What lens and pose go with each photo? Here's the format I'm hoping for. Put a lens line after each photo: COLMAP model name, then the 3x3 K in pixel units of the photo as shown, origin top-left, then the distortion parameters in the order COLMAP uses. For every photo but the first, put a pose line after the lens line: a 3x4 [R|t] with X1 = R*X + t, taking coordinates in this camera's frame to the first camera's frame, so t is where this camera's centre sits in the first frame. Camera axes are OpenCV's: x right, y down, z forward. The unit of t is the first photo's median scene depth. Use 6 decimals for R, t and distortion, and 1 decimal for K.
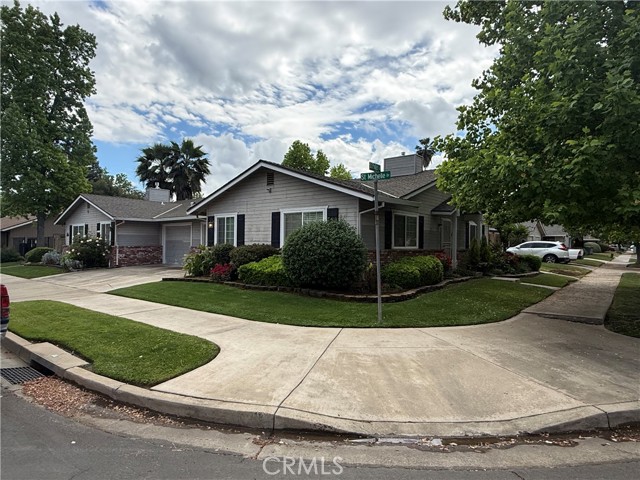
lens RADIAL K [[372.4, 0, 320.0], [0, 372.4, 240.0], [0, 0, 1]] dist [0.019750, -0.000979]
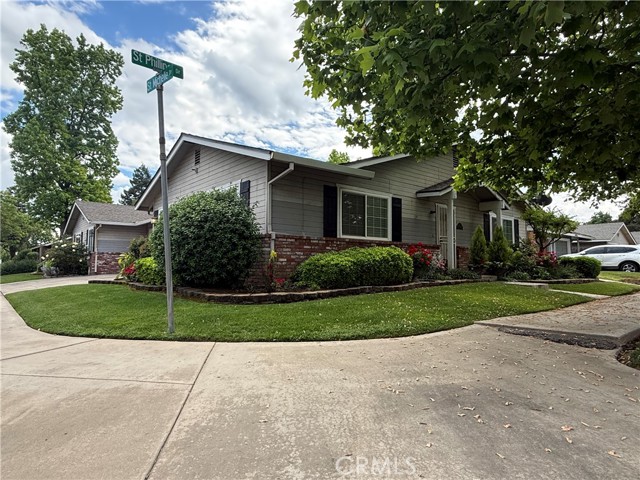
lens RADIAL K [[372.4, 0, 320.0], [0, 372.4, 240.0], [0, 0, 1]] dist [0.019750, -0.000979]
pose [[0.982885, -0.017882, -0.183351, 0.137891], [0.007715, 0.998400, -0.056013, 0.032432], [0.184060, 0.053640, 0.981450, 0.131907]]
